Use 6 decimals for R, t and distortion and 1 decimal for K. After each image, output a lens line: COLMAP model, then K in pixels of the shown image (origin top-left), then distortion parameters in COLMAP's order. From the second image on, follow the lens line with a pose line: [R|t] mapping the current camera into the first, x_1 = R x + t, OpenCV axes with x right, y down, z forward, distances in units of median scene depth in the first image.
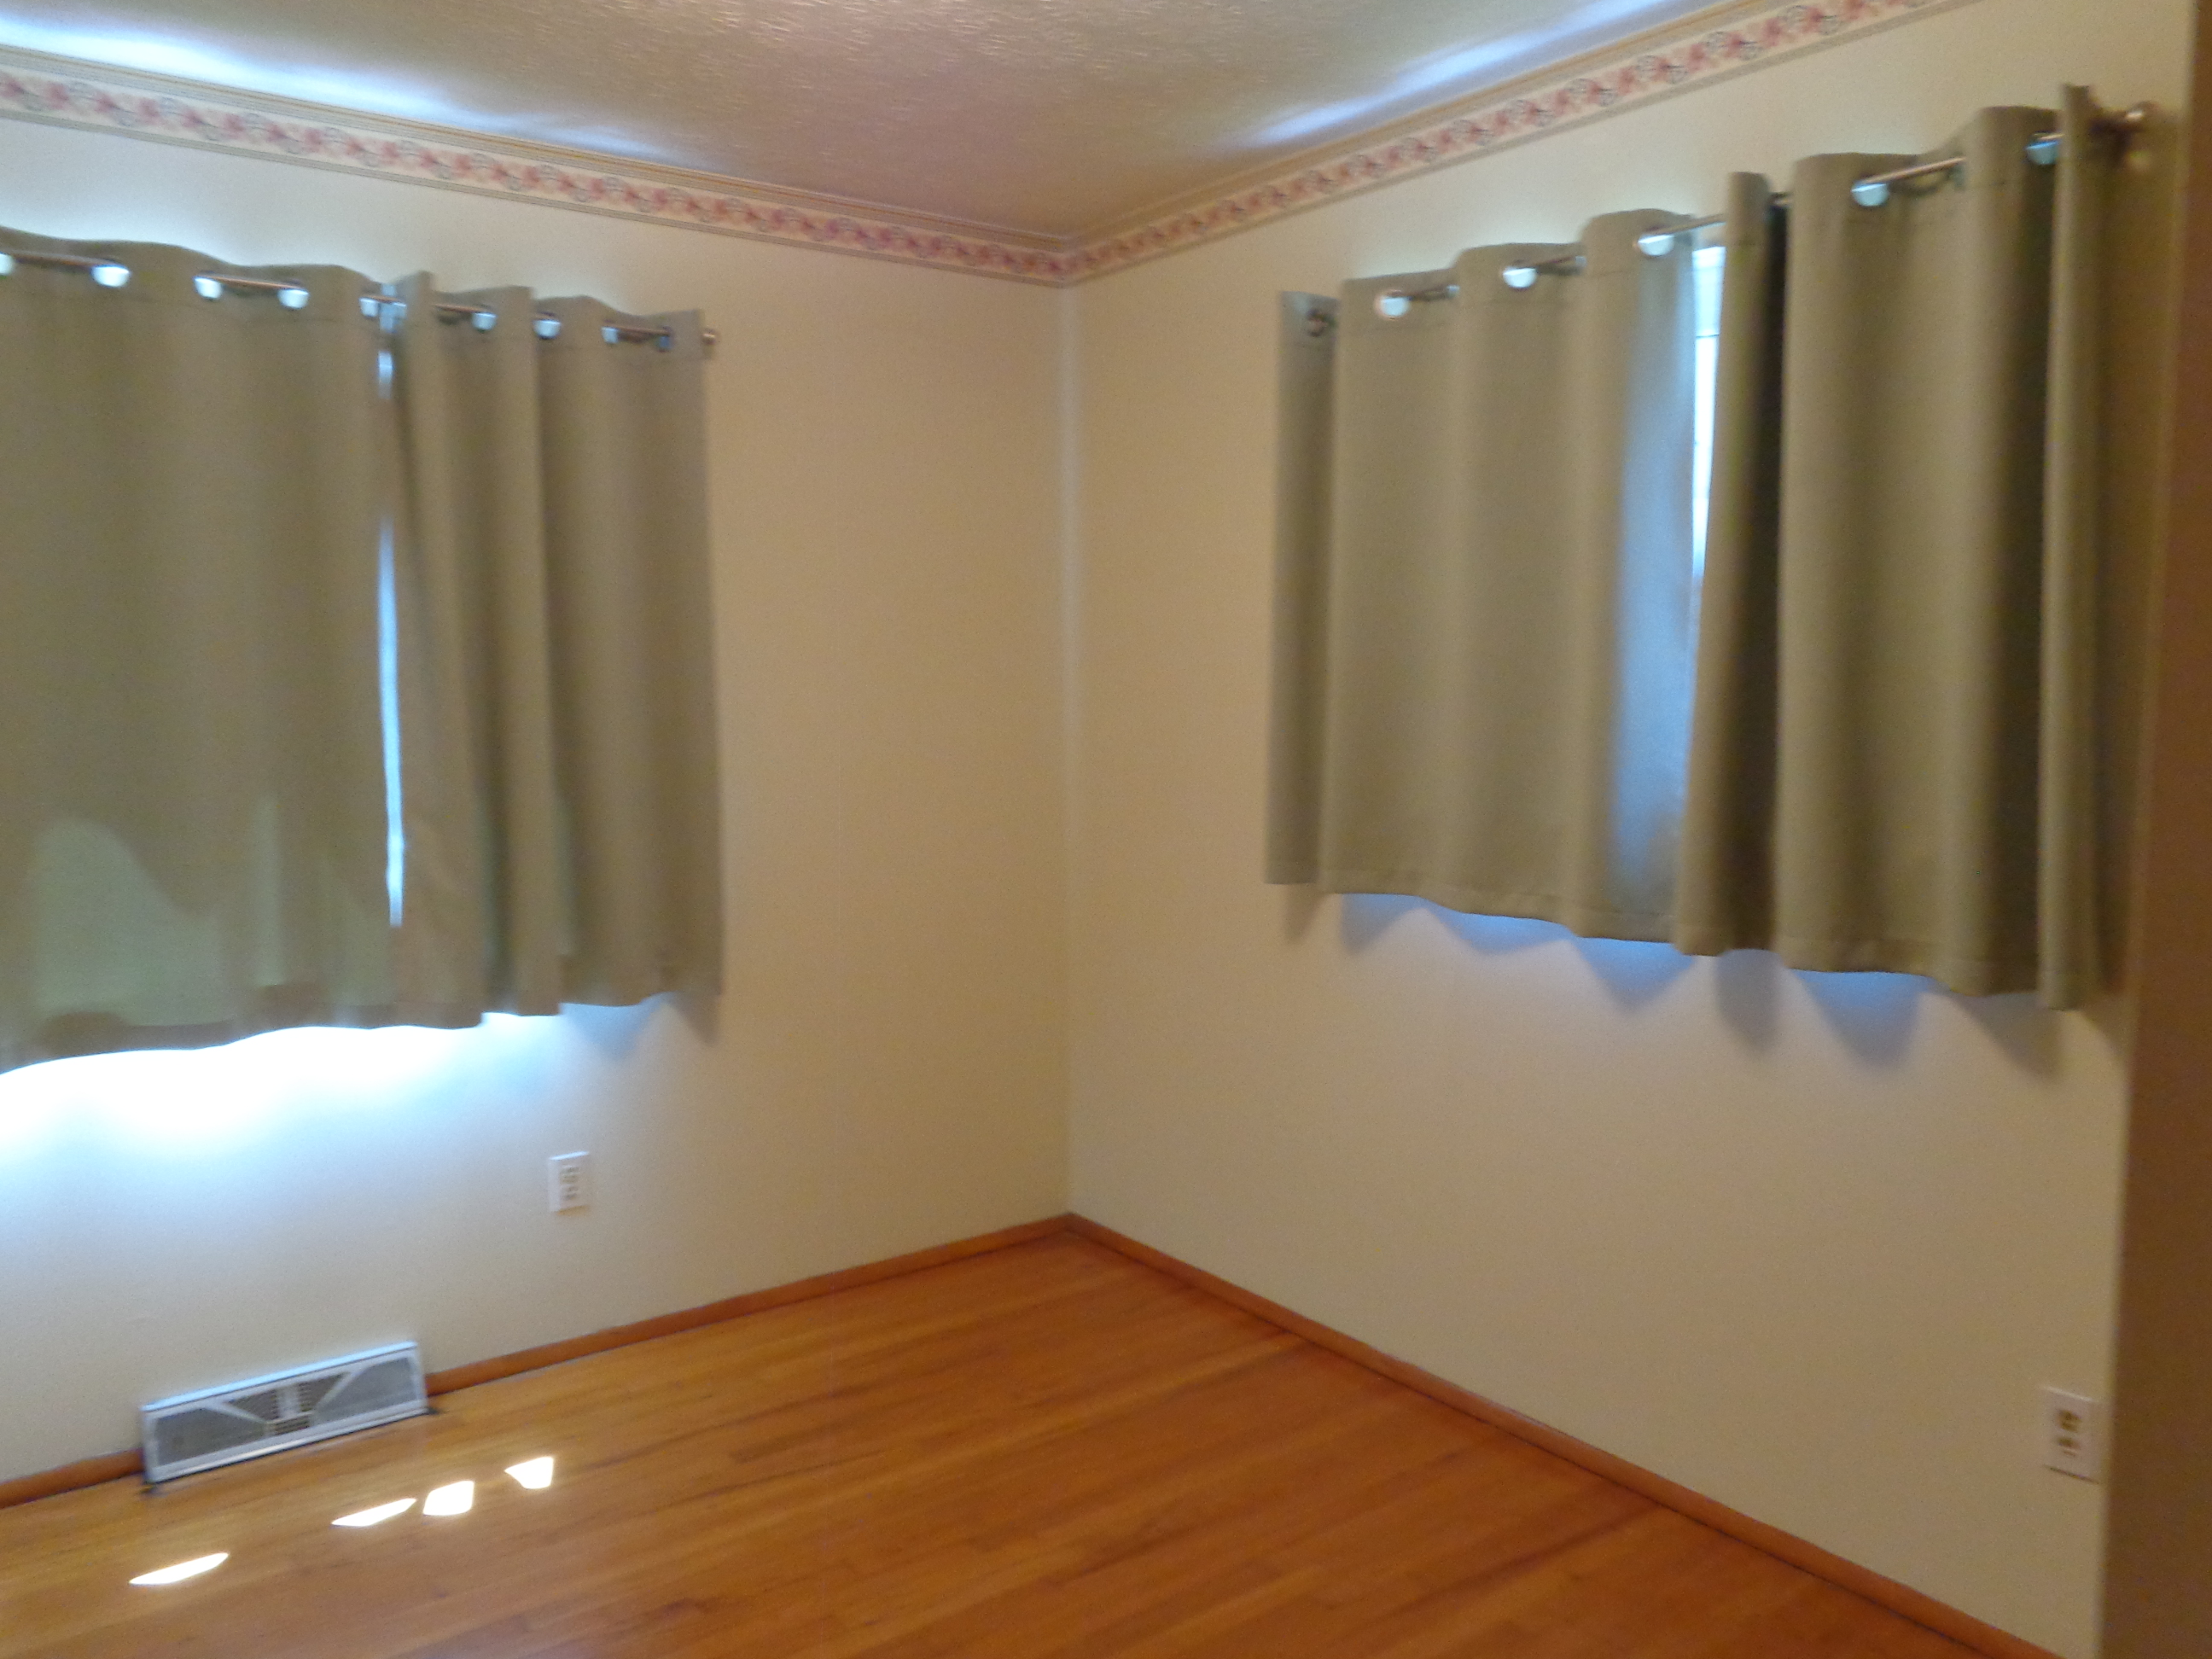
lens RADIAL K [[1660.4, 0, 1114.3], [0, 1660.4, 821.0], [0, 0, 1]] dist [-0.007232, 0.011715]
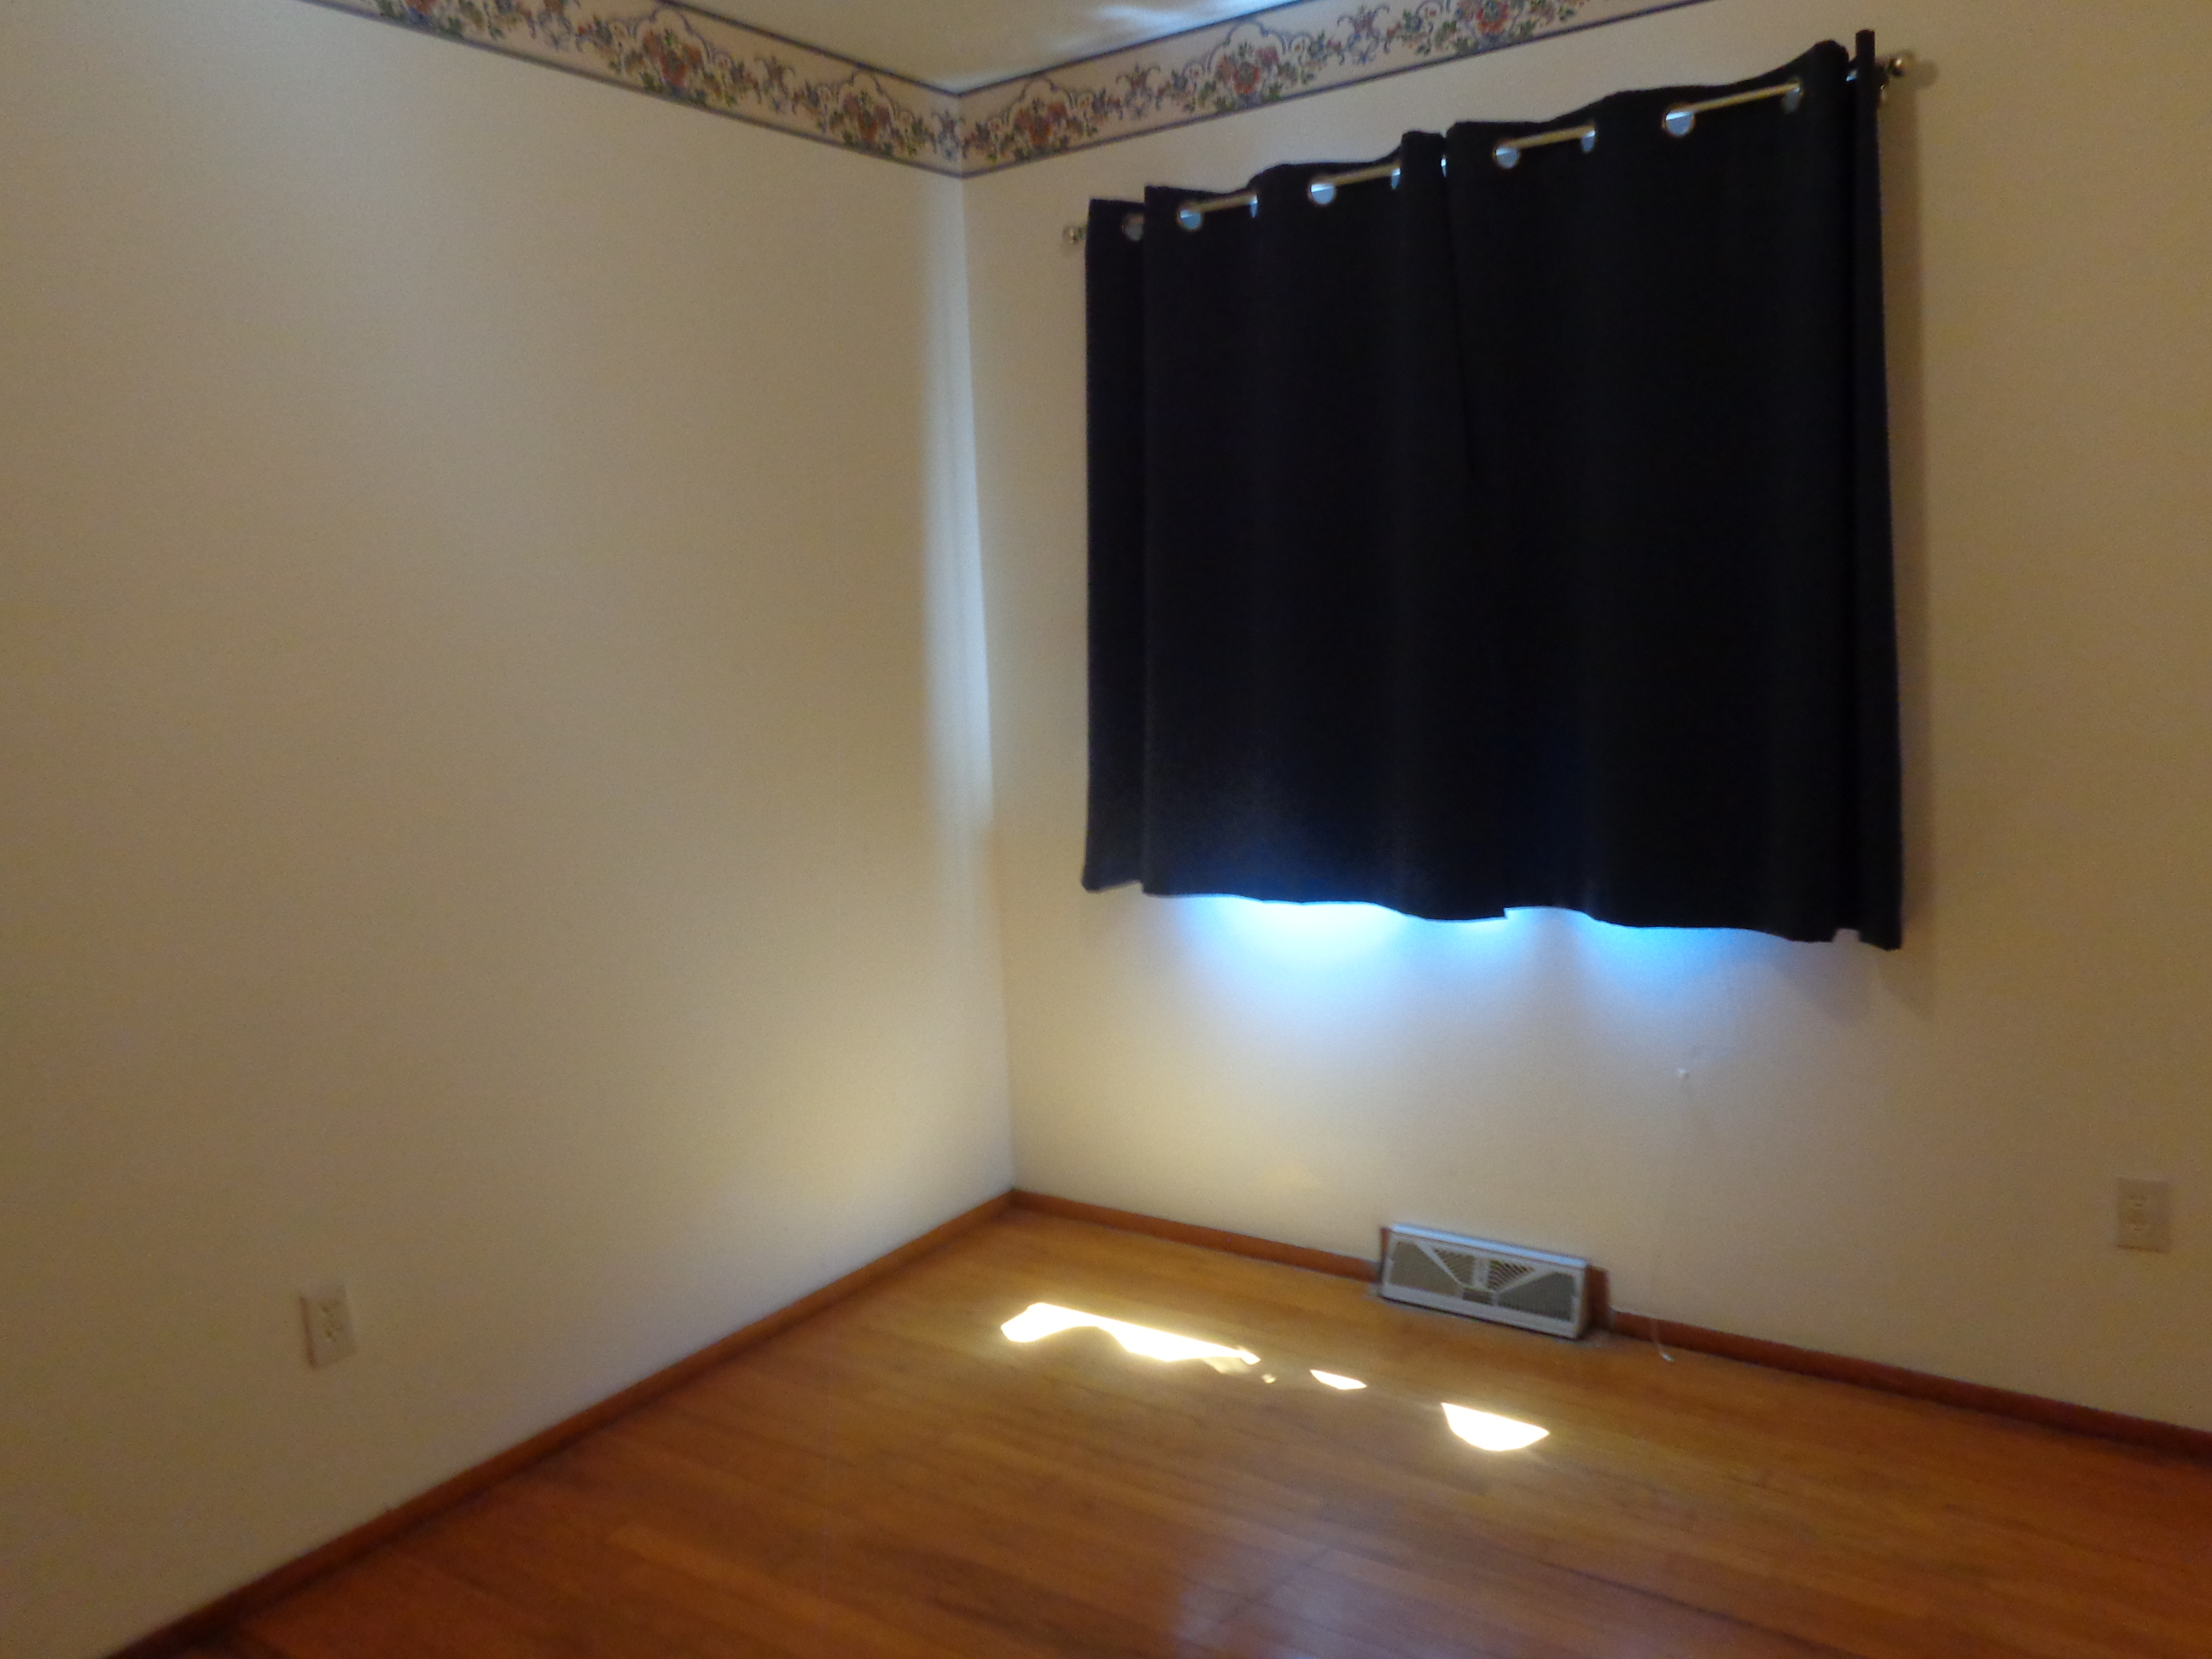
lens RADIAL K [[1660.4, 0, 1114.3], [0, 1660.4, 821.0], [0, 0, 1]] dist [-0.007232, 0.011715]
pose [[0.313745, 0.092864, -0.944955, 0.362739], [-0.063613, 0.995026, 0.076664, 0.016083], [0.947374, 0.036058, 0.318092, 0.473057]]
